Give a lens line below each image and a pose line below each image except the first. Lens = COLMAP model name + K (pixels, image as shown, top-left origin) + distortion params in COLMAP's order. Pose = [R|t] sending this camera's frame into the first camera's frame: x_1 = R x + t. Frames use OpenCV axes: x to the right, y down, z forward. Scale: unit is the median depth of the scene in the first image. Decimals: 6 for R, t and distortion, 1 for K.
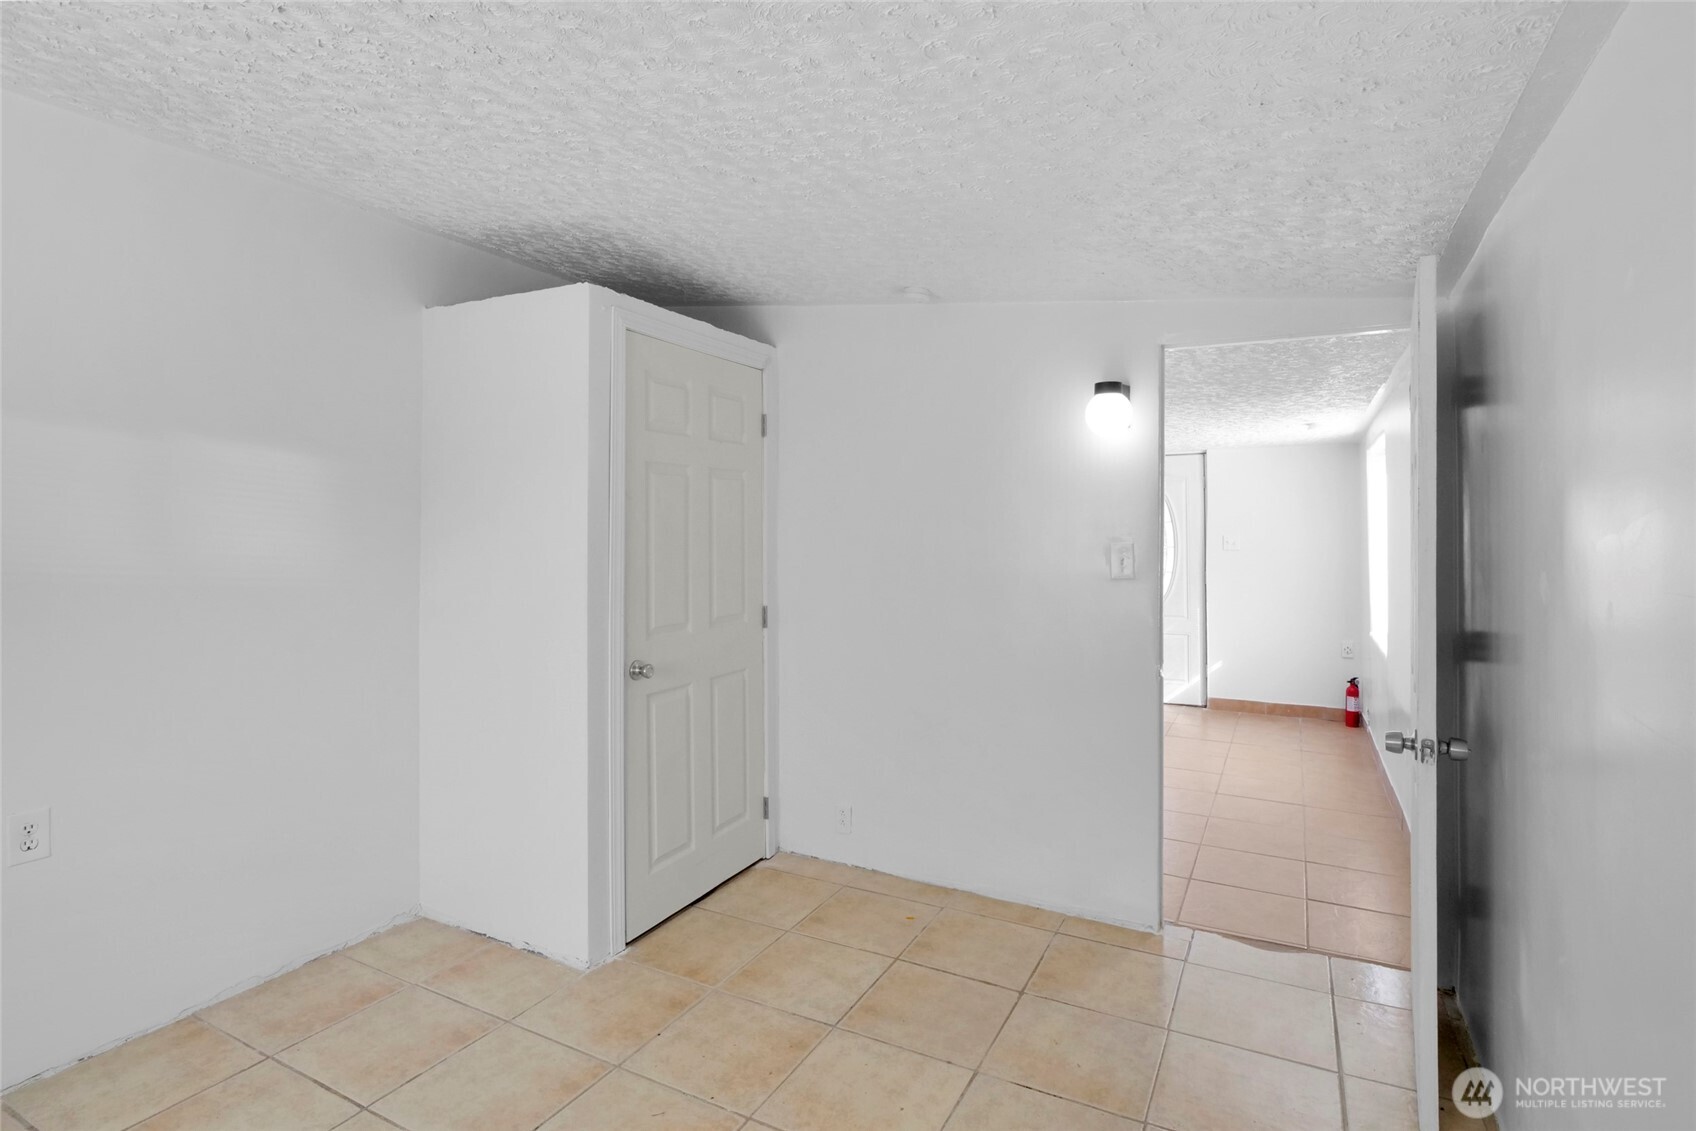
lens RADIAL K [[837.9, 0, 845.3], [0, 837.9, 539.5], [0, 0, 1]] dist [-0.010794, -0.001728]
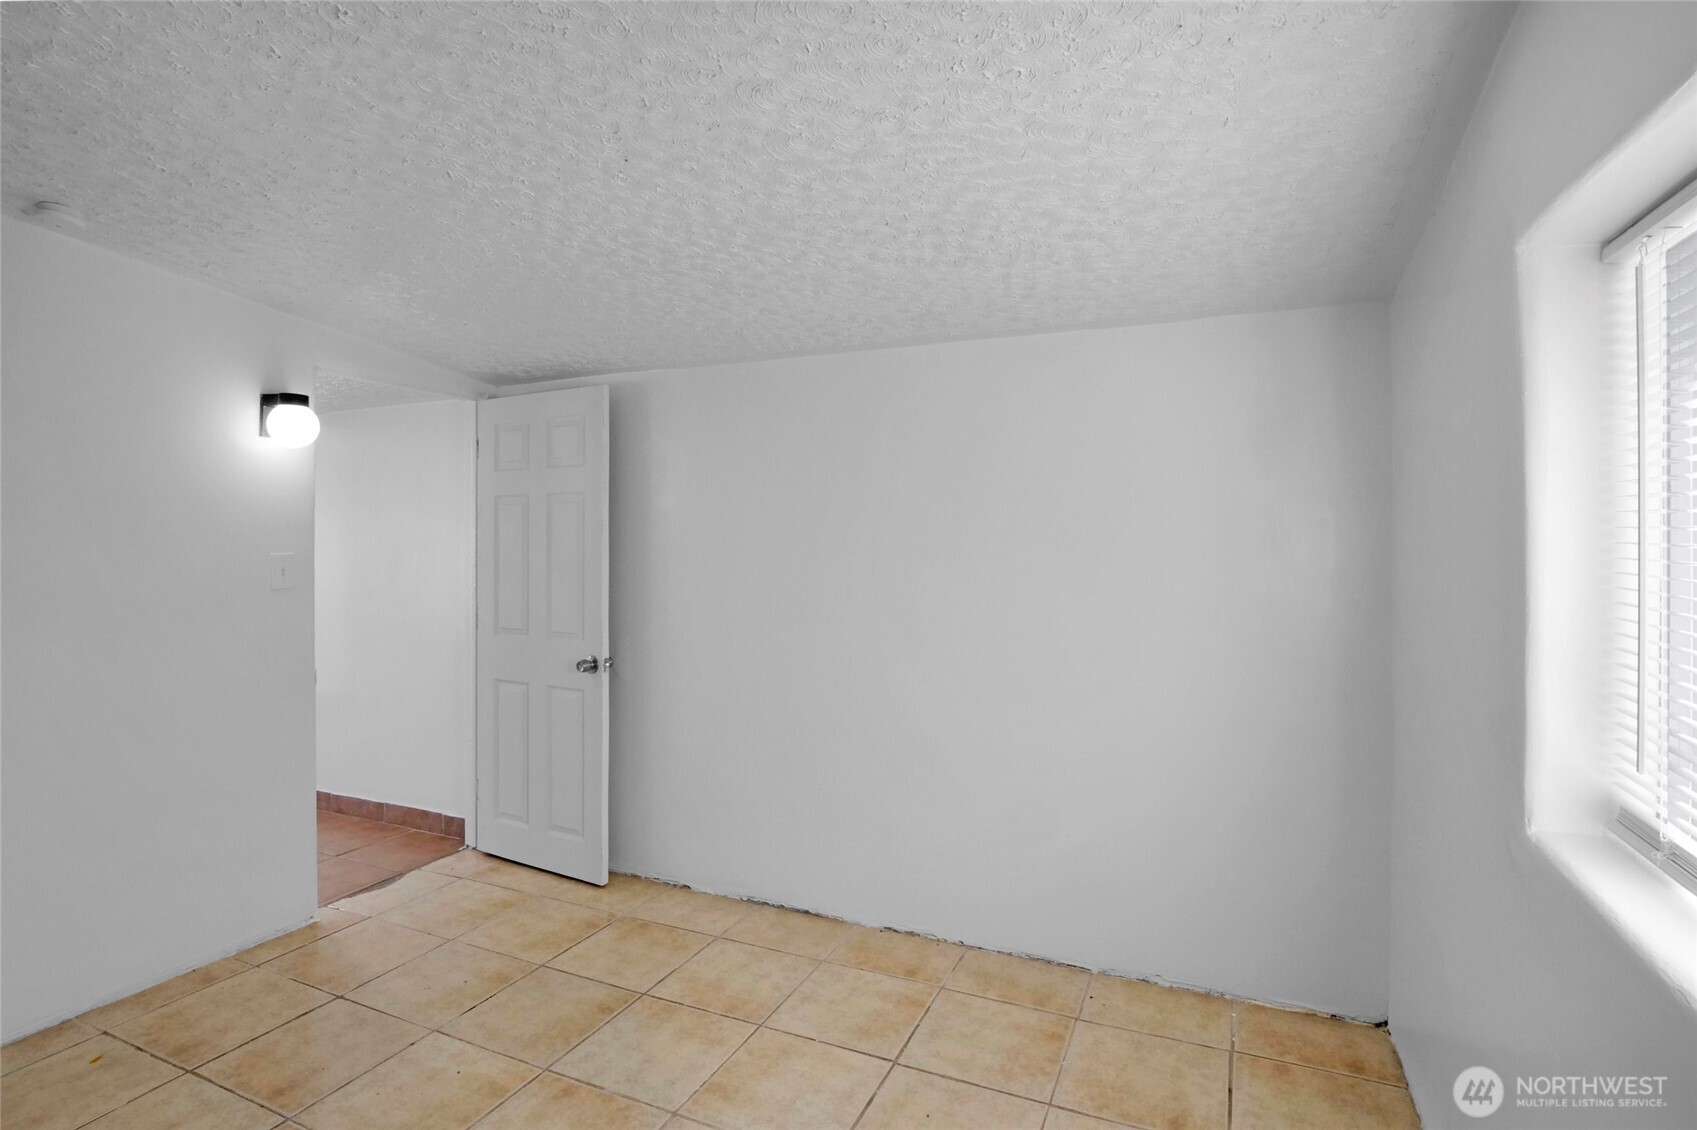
lens RADIAL K [[838.4, 0, 845.8], [0, 838.4, 556.1], [0, 0, 1]] dist [-0.010794, -0.001728]
pose [[-0.062948, -0.013860, 0.997921, -0.730943], [0.011644, 0.999825, 0.014621, -0.001535], [-0.997949, 0.012540, -0.062776, 0.387710]]
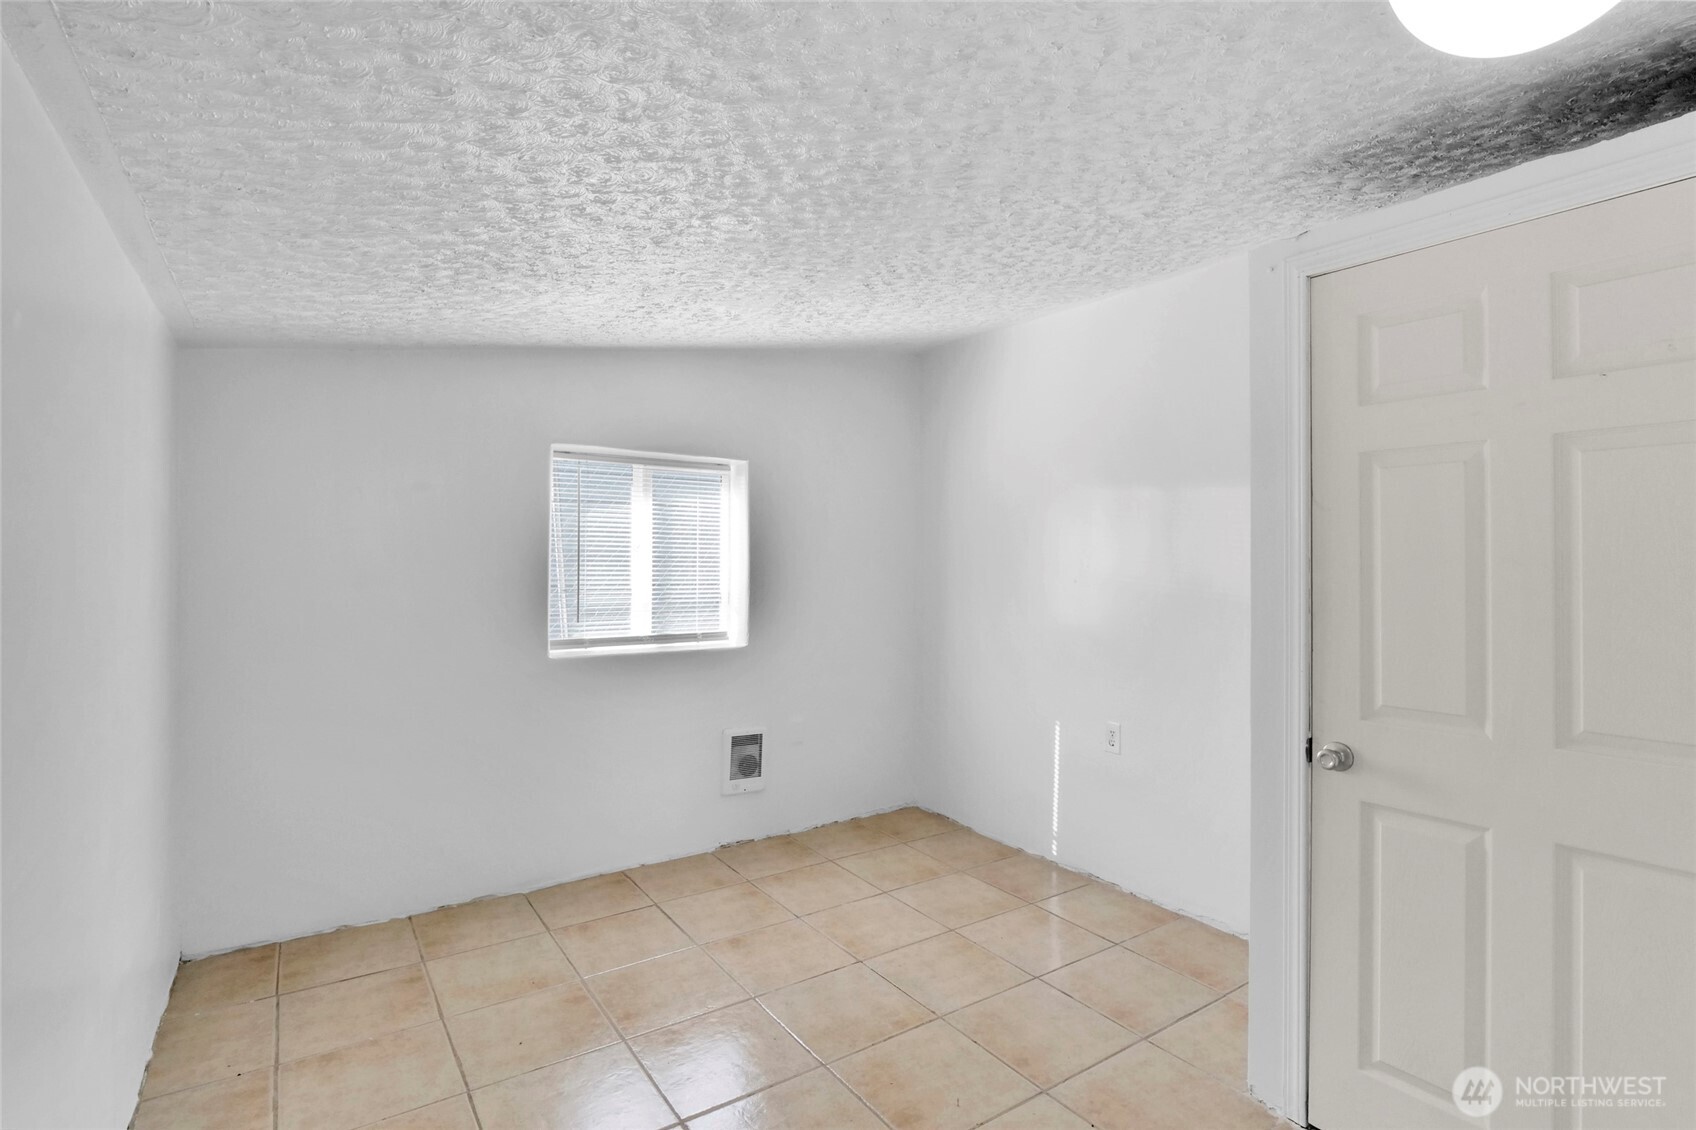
lens RADIAL K [[837.9, 0, 848.0], [0, 837.9, 561.7], [0, 0, 1]] dist [-0.010794, -0.001728]
pose [[-0.468804, 0.007721, -0.883269, 0.537850], [-0.012829, 0.999797, 0.015548, -0.010195], [0.883209, 0.018620, -0.468610, 0.943928]]
